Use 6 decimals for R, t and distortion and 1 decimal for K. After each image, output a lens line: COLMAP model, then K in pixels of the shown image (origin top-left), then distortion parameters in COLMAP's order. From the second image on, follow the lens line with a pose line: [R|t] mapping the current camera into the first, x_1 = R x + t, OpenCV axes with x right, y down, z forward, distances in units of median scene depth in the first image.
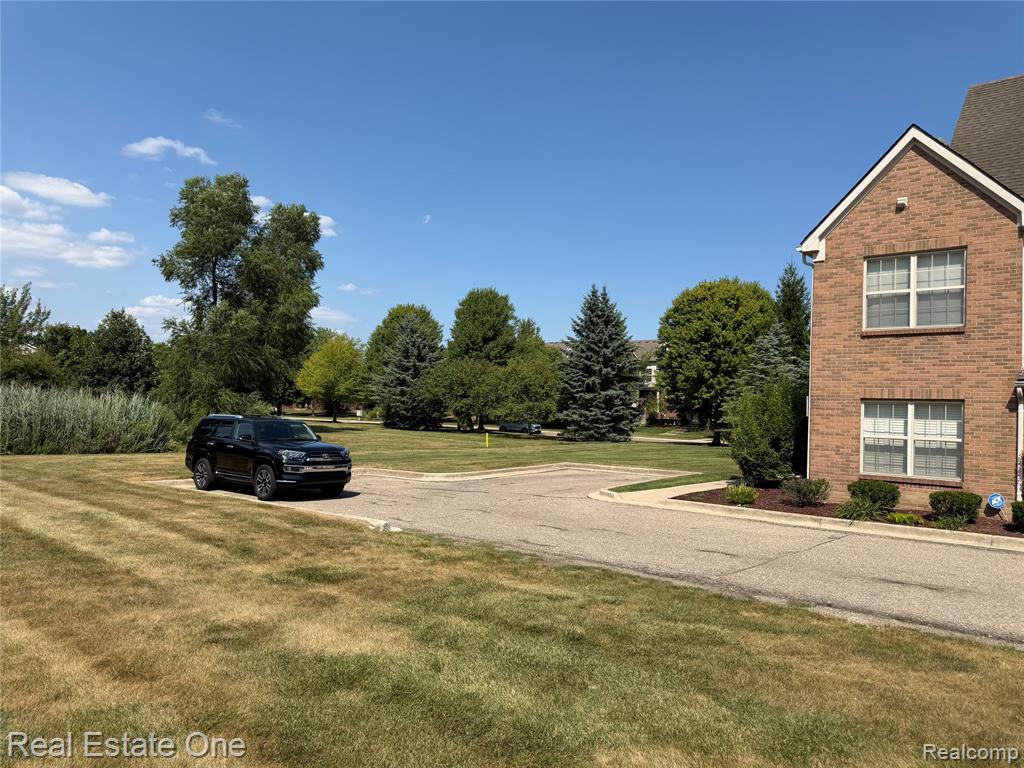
lens RADIAL K [[735.5, 0, 515.4], [0, 735.5, 386.5], [0, 0, 1]] dist [0.032413, -0.012186]
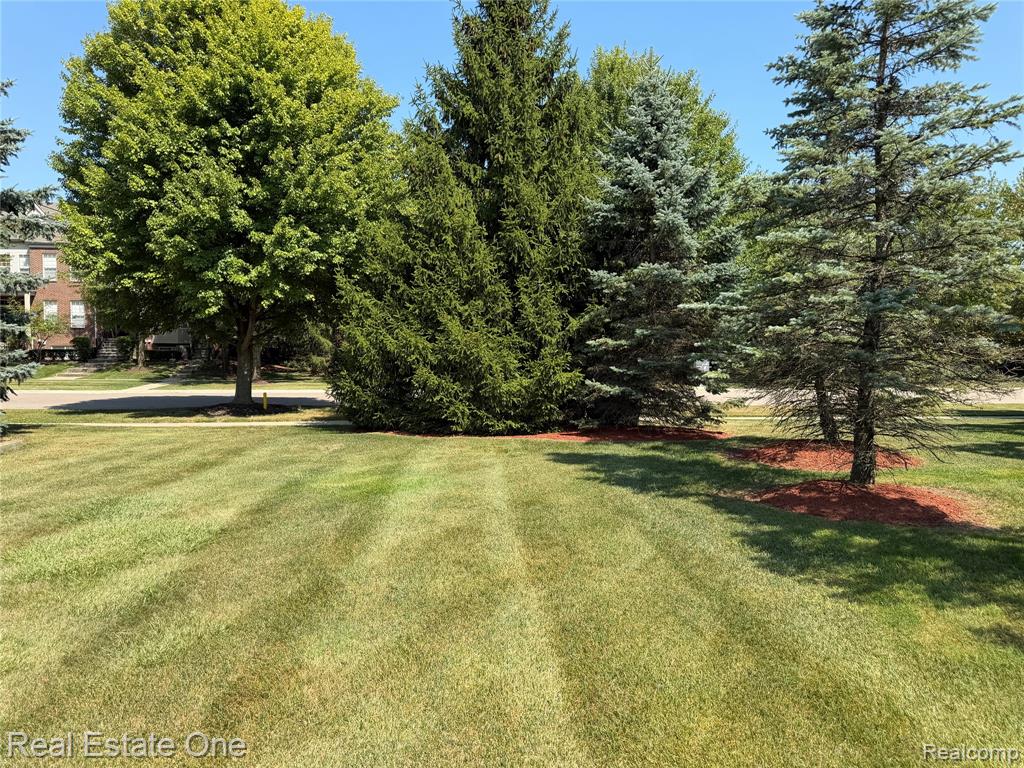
lens RADIAL K [[735.5, 0, 511.1], [0, 735.5, 383.9], [0, 0, 1]] dist [0.032413, -0.012186]
pose [[0.711275, -0.058002, 0.700517, 0.096813], [-0.008031, 0.995854, 0.090611, 0.029930], [-0.702868, -0.070075, 0.707860, 0.646914]]
